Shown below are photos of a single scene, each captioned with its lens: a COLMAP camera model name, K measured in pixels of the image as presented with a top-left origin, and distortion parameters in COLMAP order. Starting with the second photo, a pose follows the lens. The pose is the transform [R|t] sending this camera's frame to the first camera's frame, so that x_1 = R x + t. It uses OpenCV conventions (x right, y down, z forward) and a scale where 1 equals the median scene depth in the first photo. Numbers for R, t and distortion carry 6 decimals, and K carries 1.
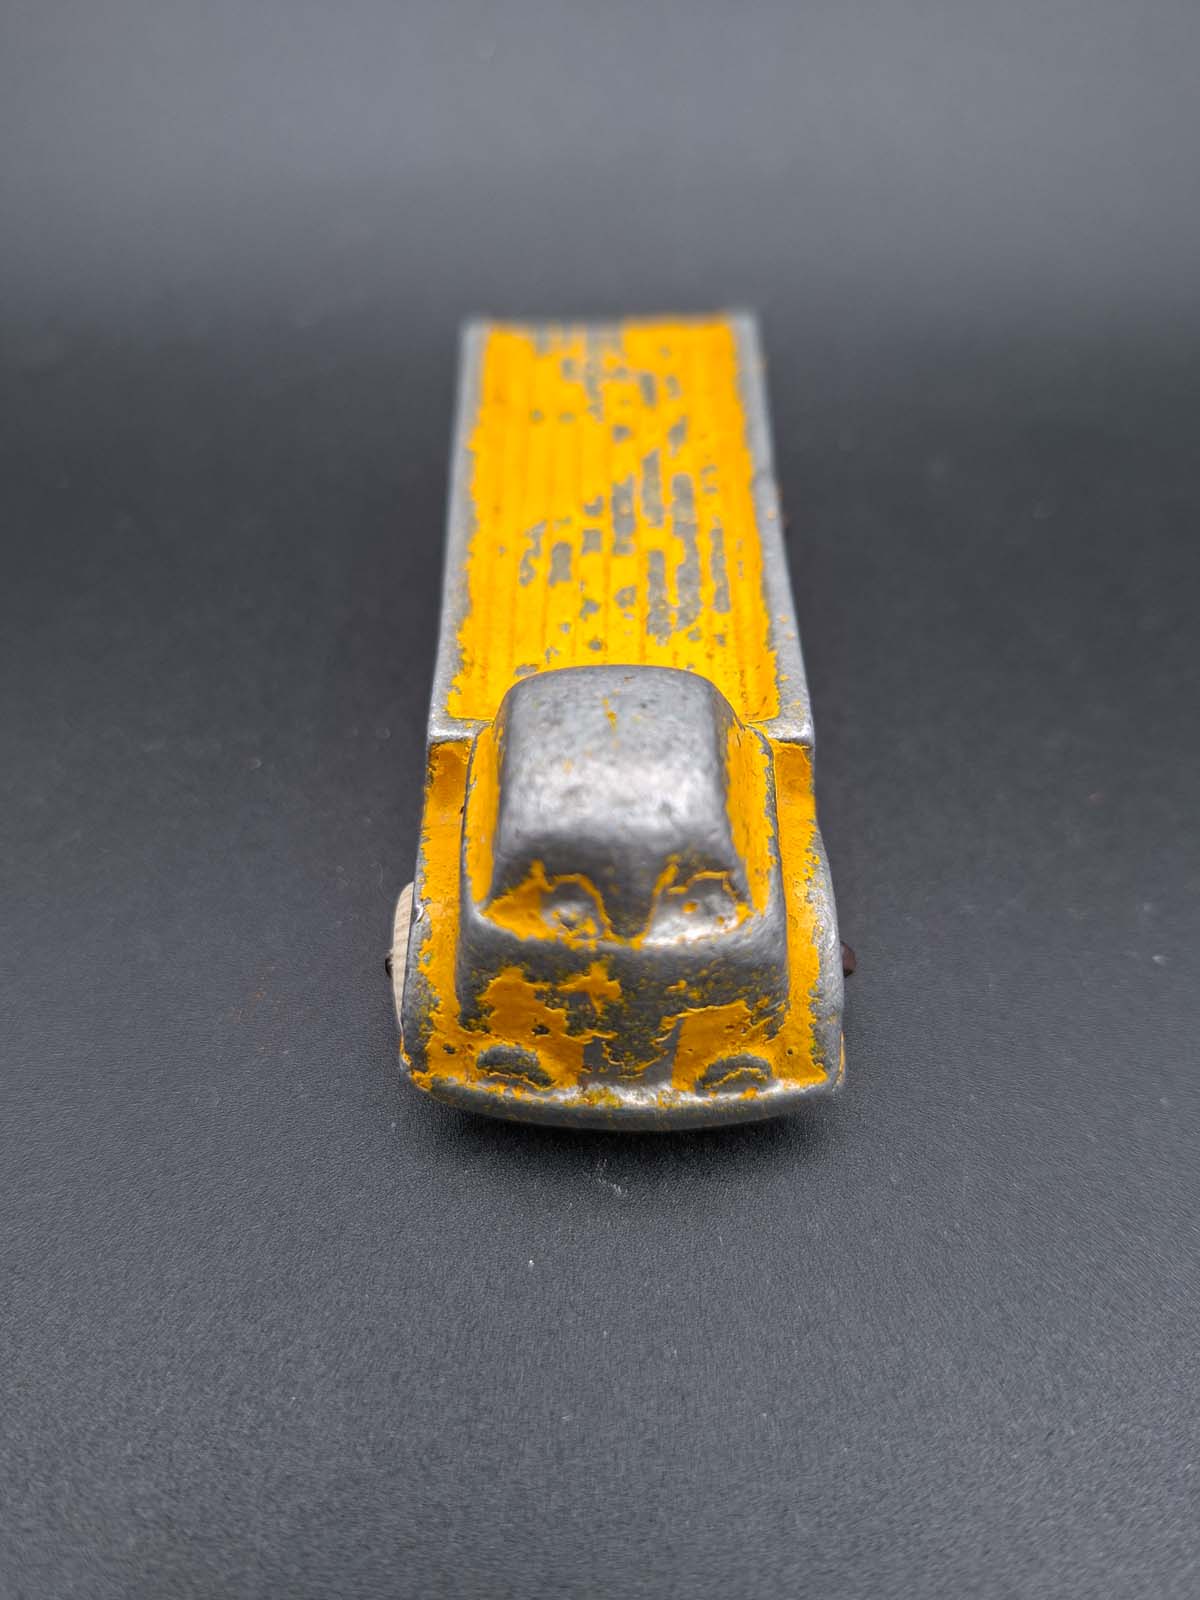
lens RADIAL K [[1258.1, 0, 600.0], [0, 1258.1, 800.0], [0, 0, 1]] dist [0.001377, -0.002637]
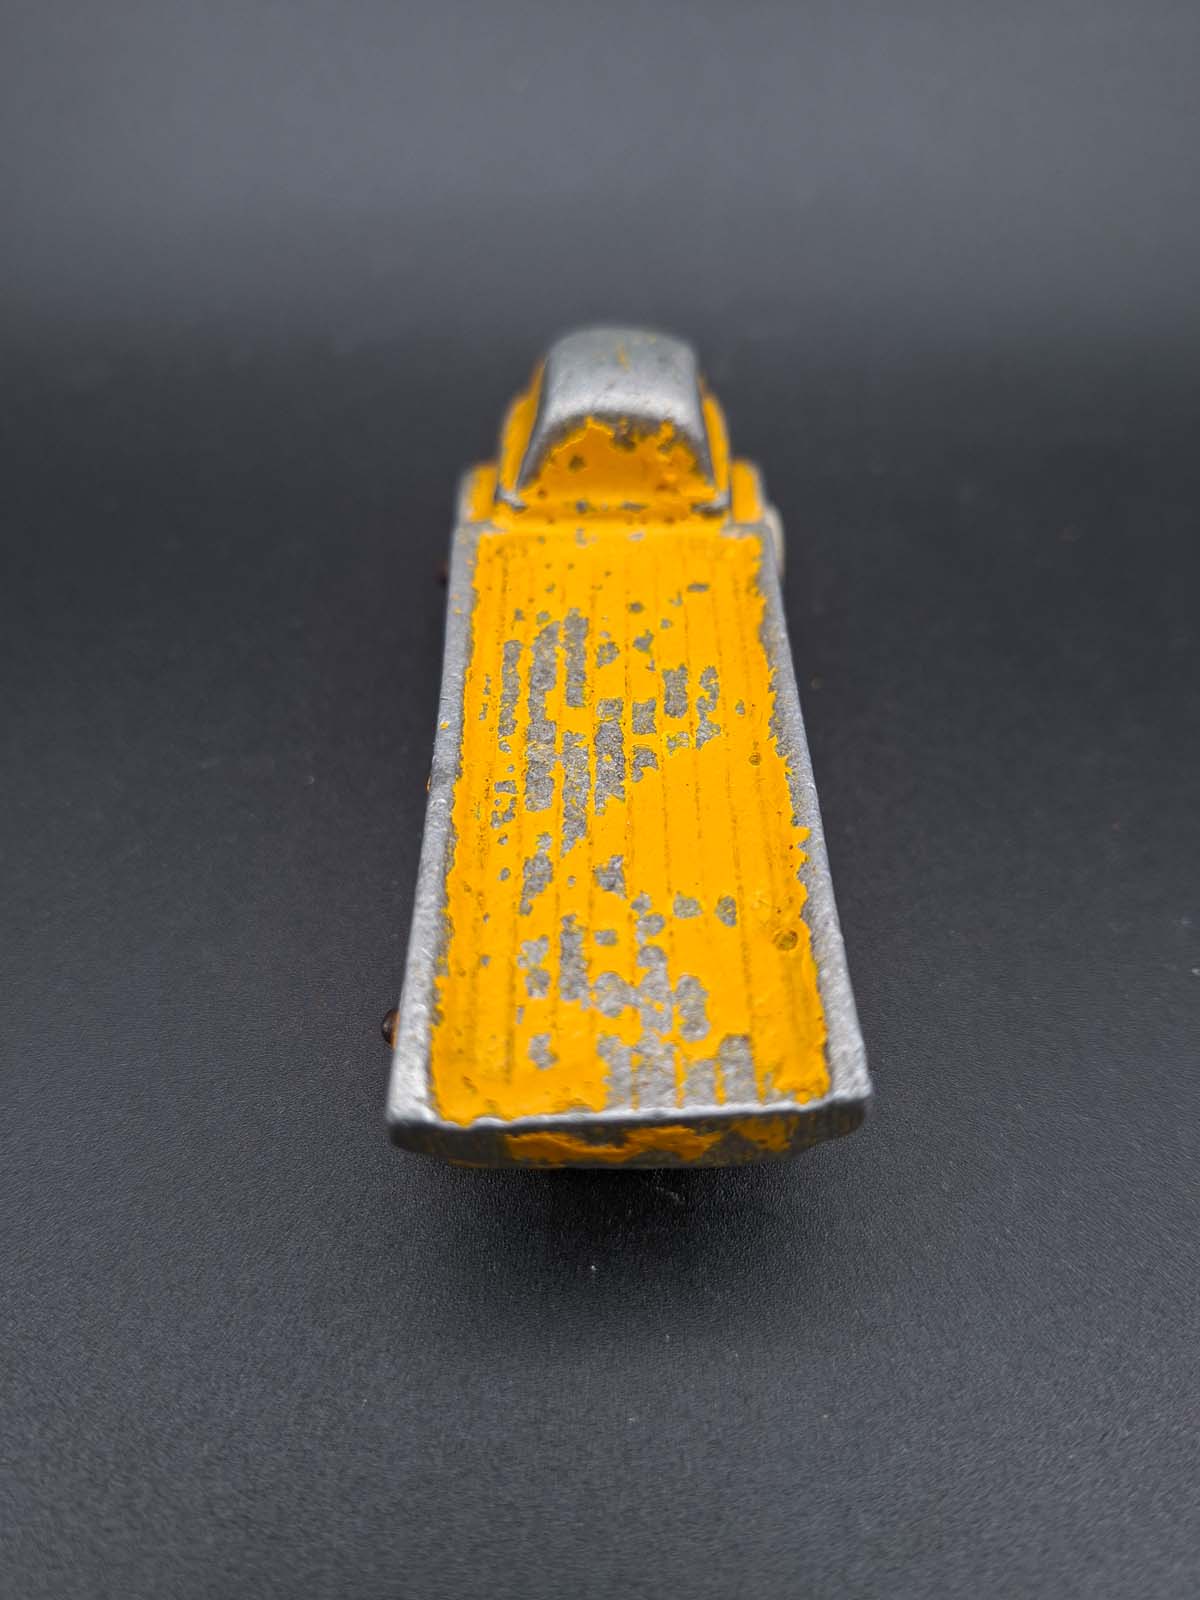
lens RADIAL K [[1258.1, 0, 600.0], [0, 1258.1, 800.0], [0, 0, 1]] dist [0.001377, -0.002637]
pose [[-0.999986, 0.005192, -0.000381, 0.032229], [-0.001455, -0.208480, 0.978026, -1.356477], [0.004999, 0.978013, 0.208484, 1.052213]]
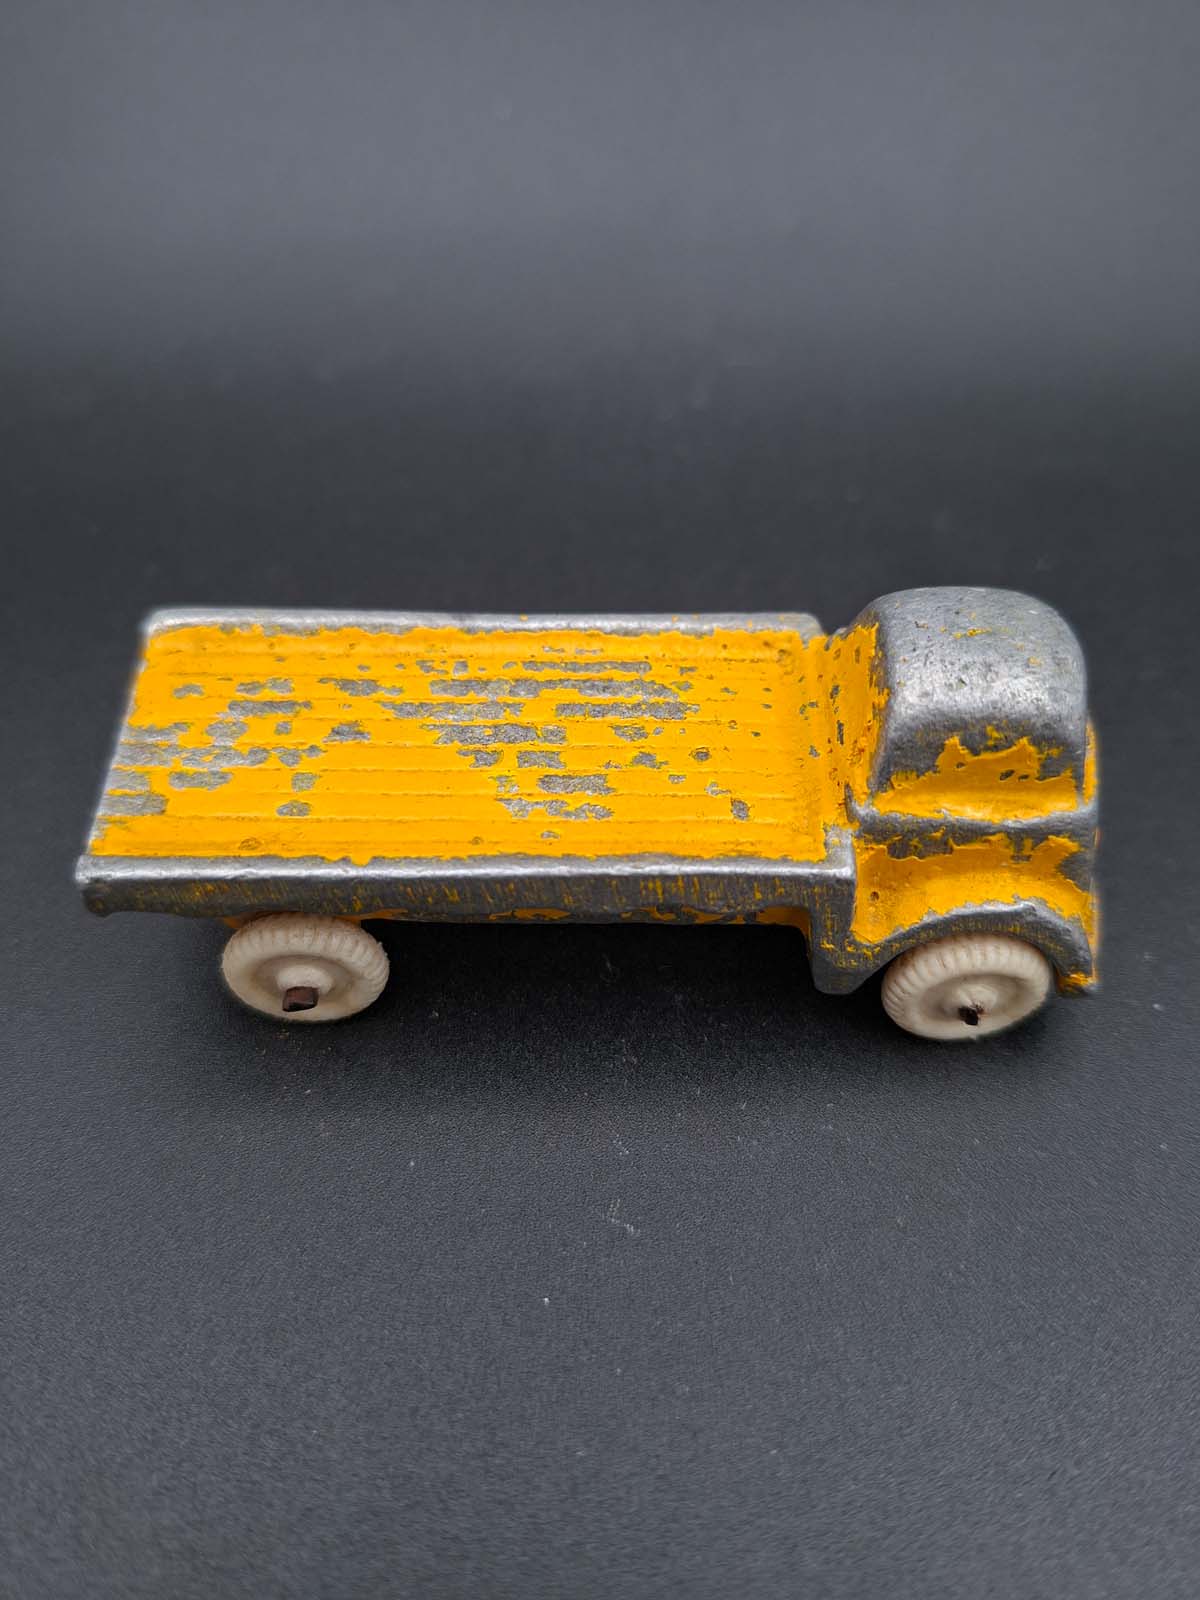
lens RADIAL K [[1258.1, 0, 600.0], [0, 1258.1, 800.0], [0, 0, 1]] dist [0.001377, -0.002637]
pose [[0.007462, -0.751331, 0.659883, -0.769029], [0.783823, 0.414165, 0.462698, -0.707216], [-0.620940, 0.513778, 0.592001, 0.540846]]
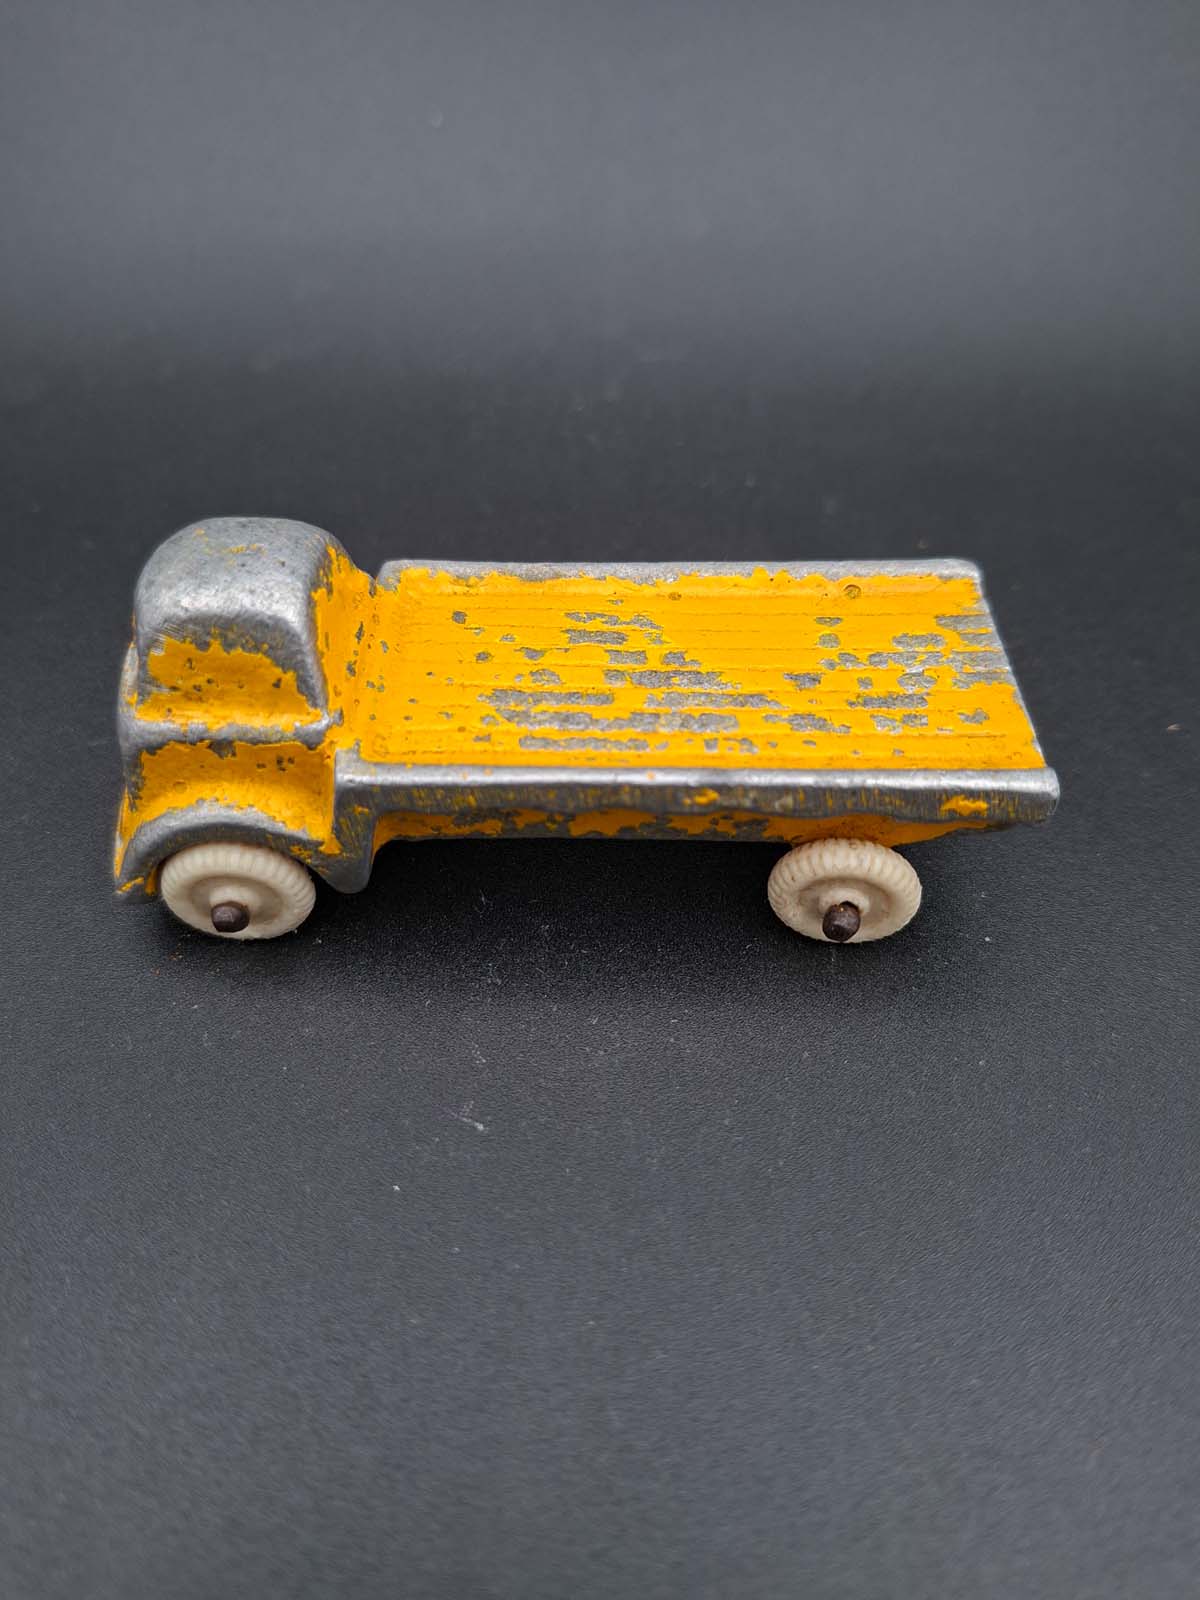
lens RADIAL K [[1258.1, 0, 600.0], [0, 1258.1, 800.0], [0, 0, 1]] dist [0.001377, -0.002637]
pose [[-0.021036, 0.747111, -0.664366, 0.933593], [-0.780381, 0.403110, 0.478025, -0.770680], [0.624950, 0.528515, 0.574552, 0.551166]]
